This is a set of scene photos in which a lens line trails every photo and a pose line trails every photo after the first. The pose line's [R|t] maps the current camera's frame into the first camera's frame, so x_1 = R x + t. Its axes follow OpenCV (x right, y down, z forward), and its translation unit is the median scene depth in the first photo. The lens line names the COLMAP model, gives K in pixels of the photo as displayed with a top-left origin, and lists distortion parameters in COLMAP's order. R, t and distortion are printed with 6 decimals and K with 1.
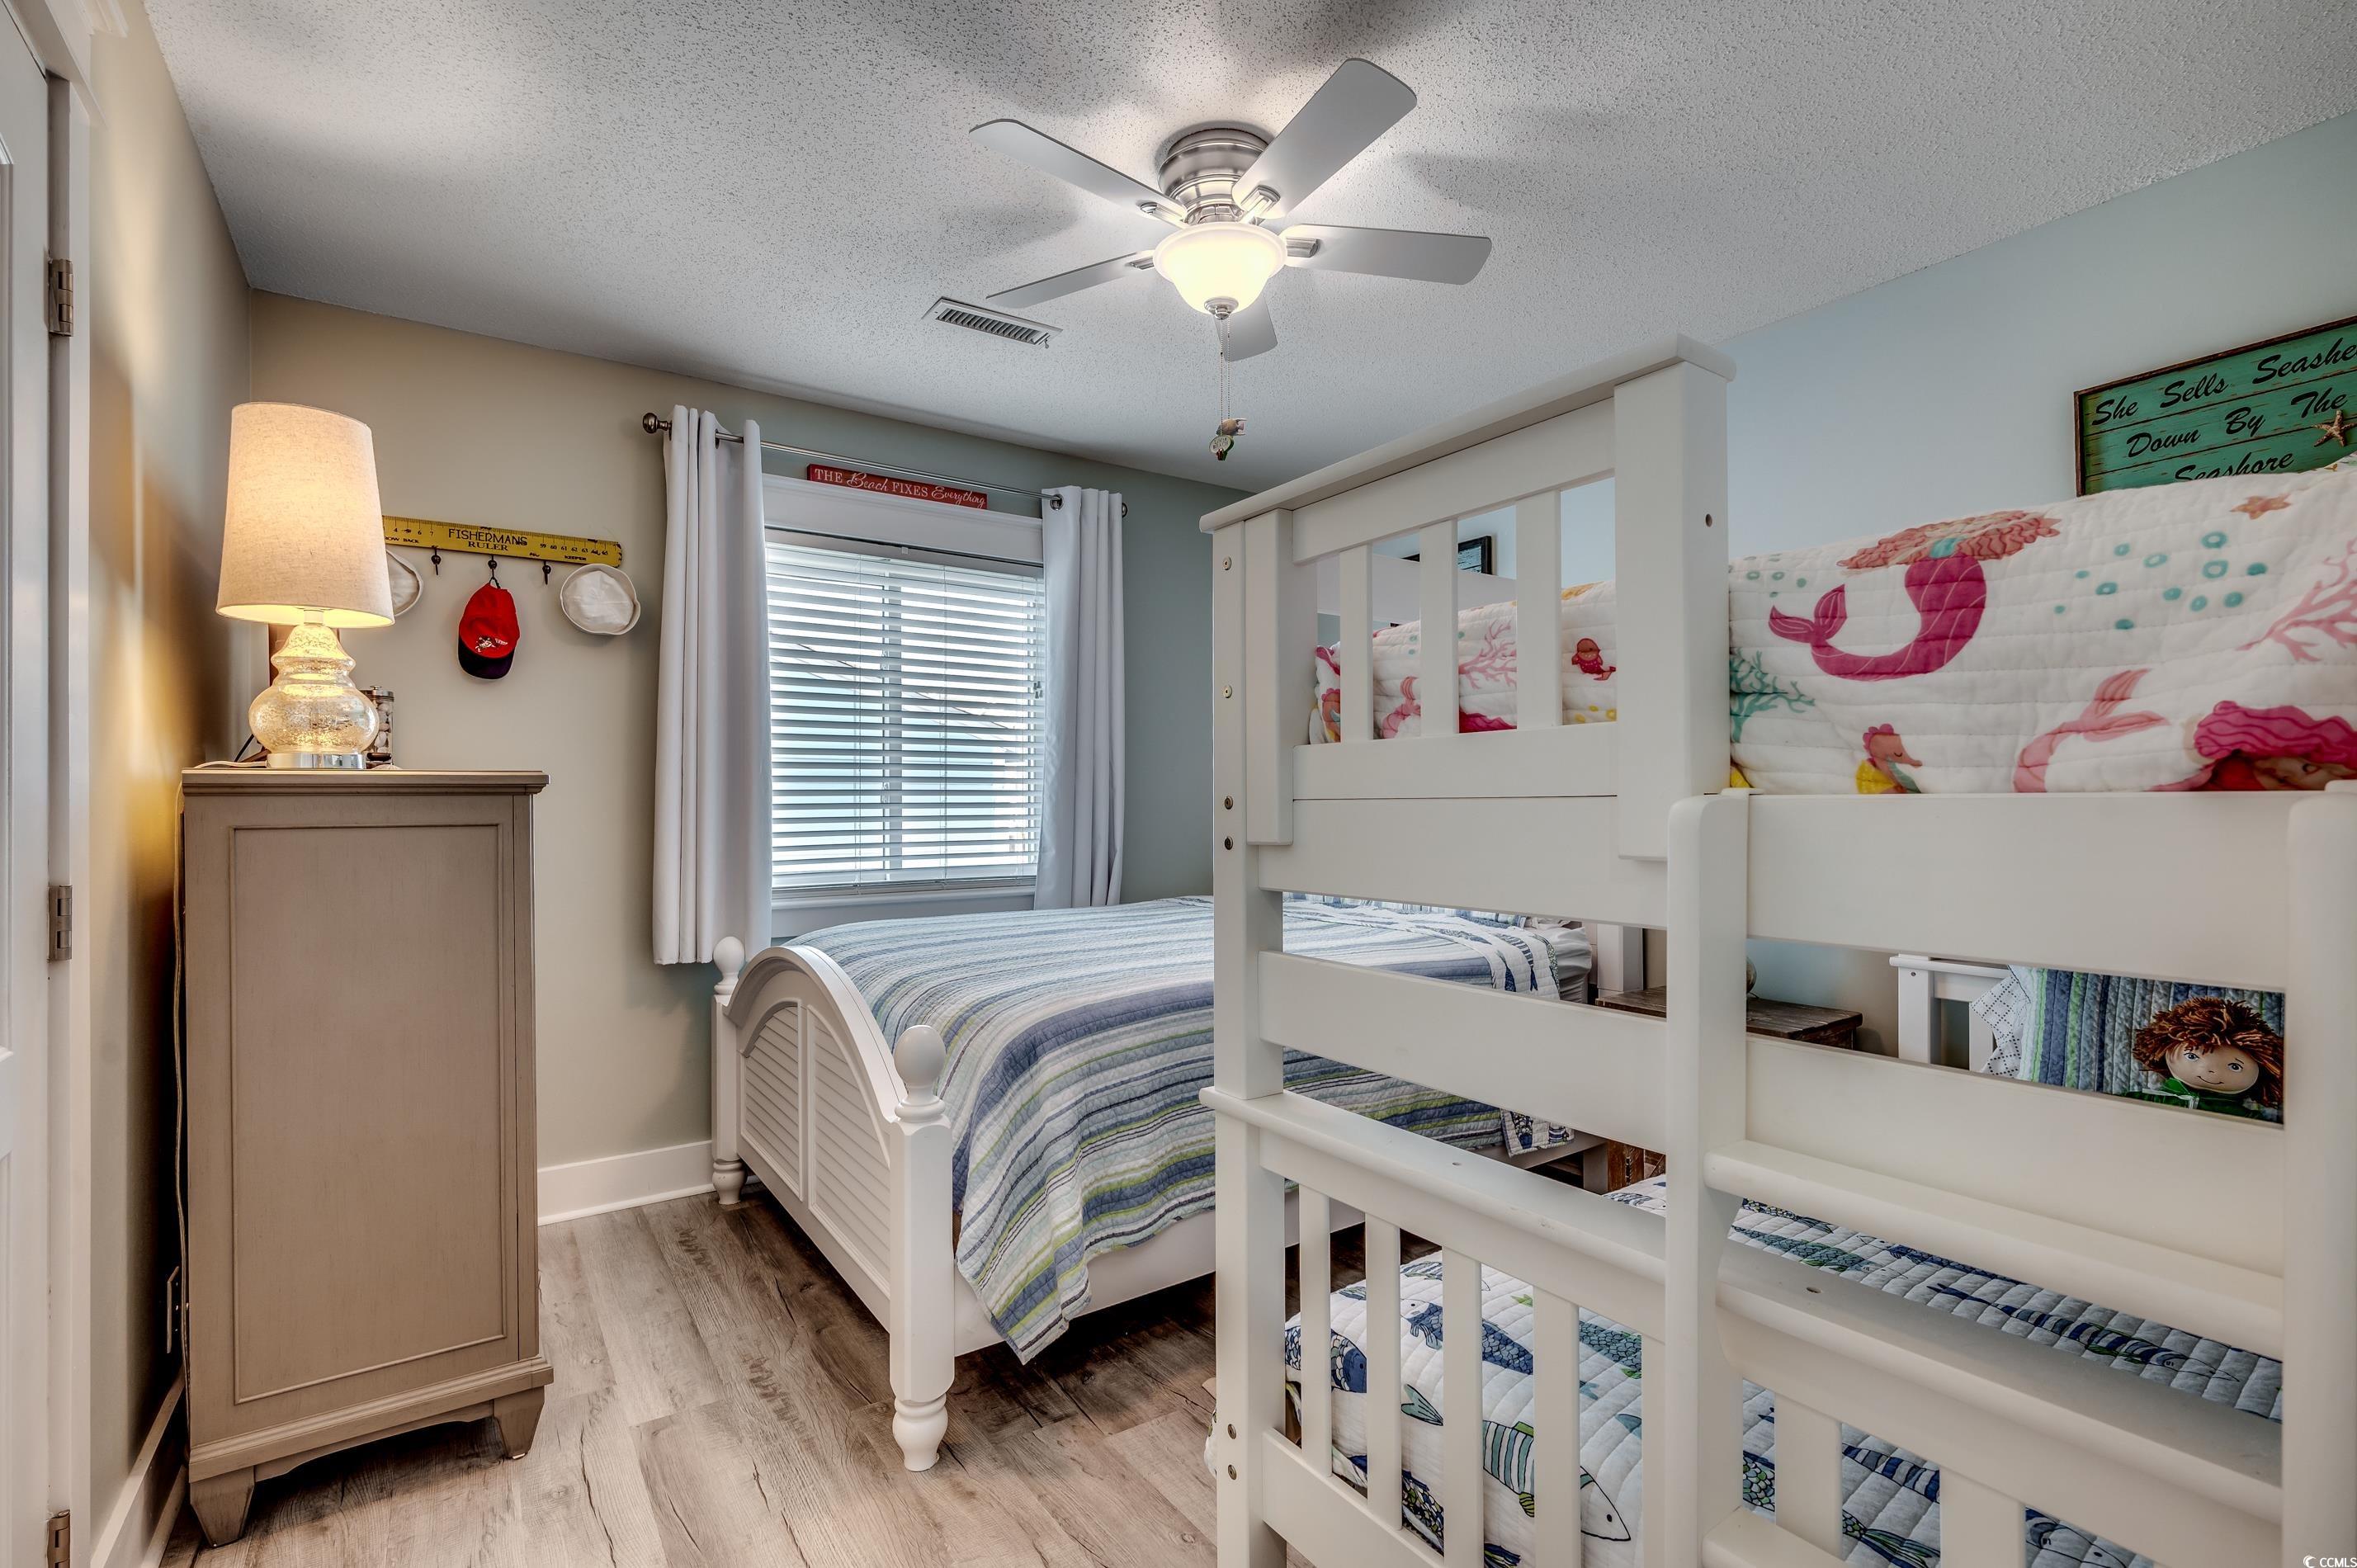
lens RADIAL K [[1064.9, 0, 1180.1], [0, 1064.9, 794.5], [0, 0, 1]] dist [-0.002672, 0.000808]
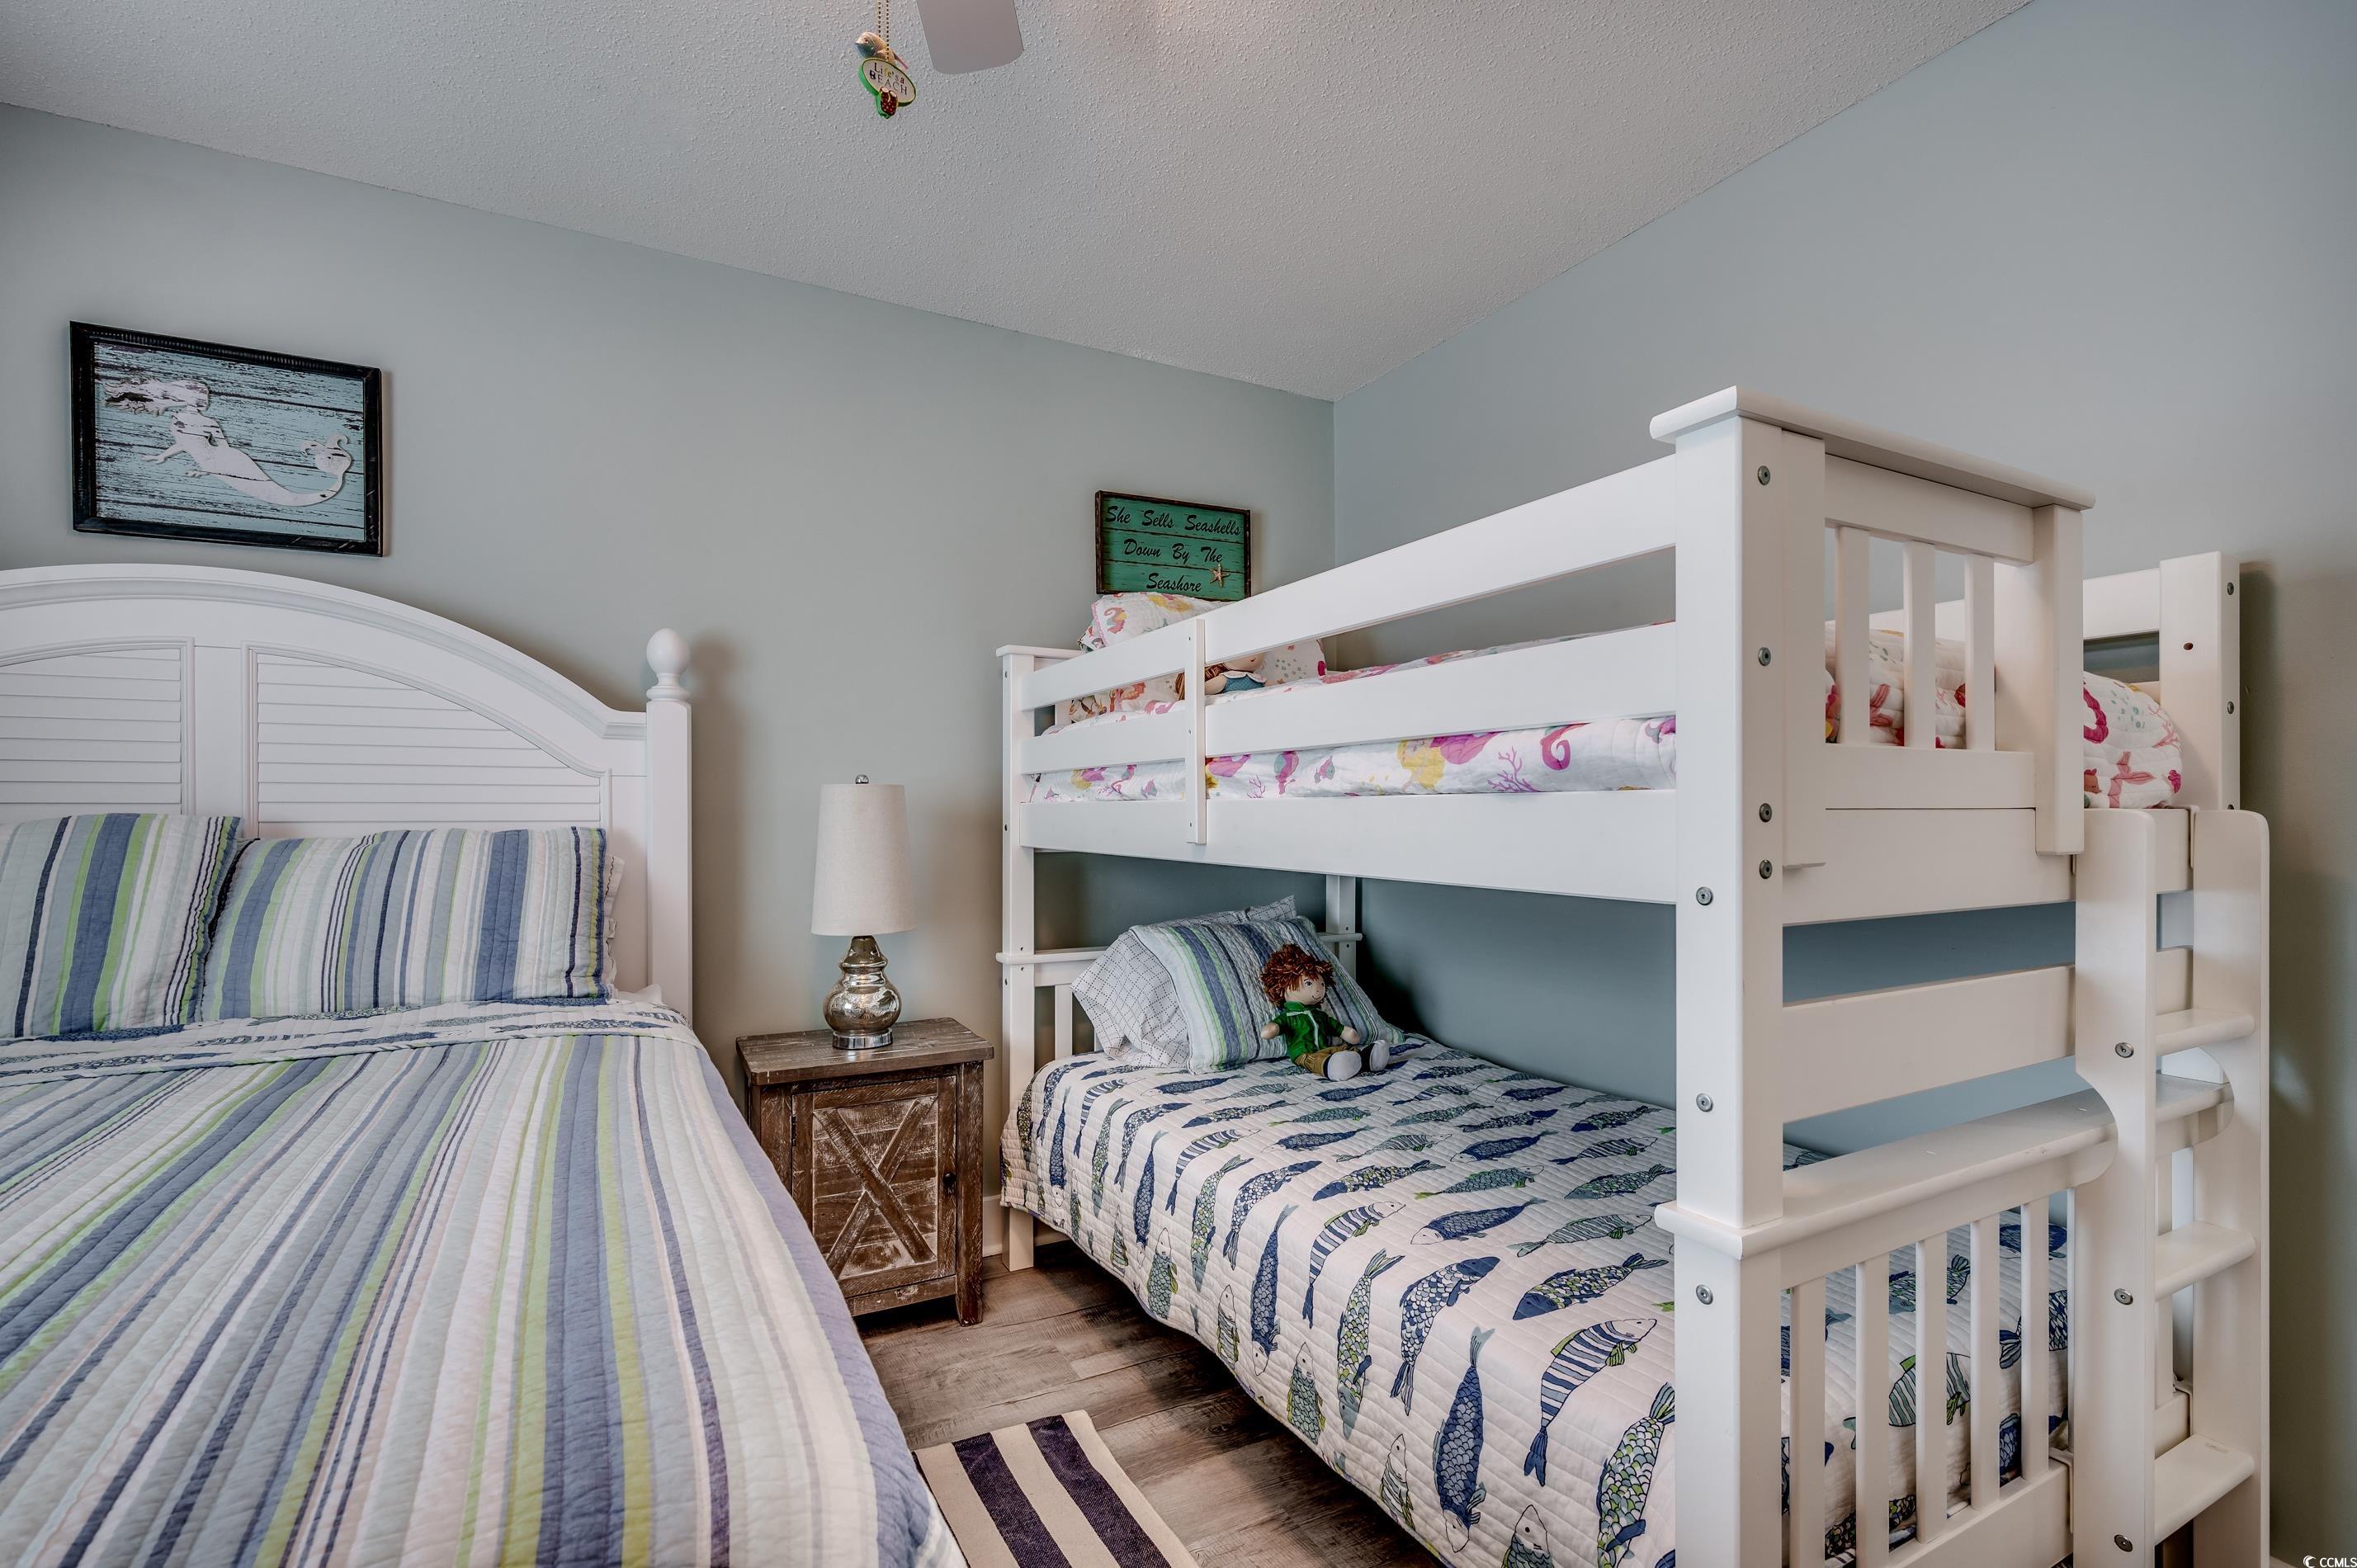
lens RADIAL K [[1064.9, 0, 1151.4], [0, 1064.9, 813.5], [0, 0, 1]] dist [-0.002672, 0.000808]
pose [[0.102228, 0.000822, 0.994761, -0.311085], [-0.007500, 0.999972, -0.000055, 0.005604], [-0.994733, -0.007455, 0.102232, 0.598766]]
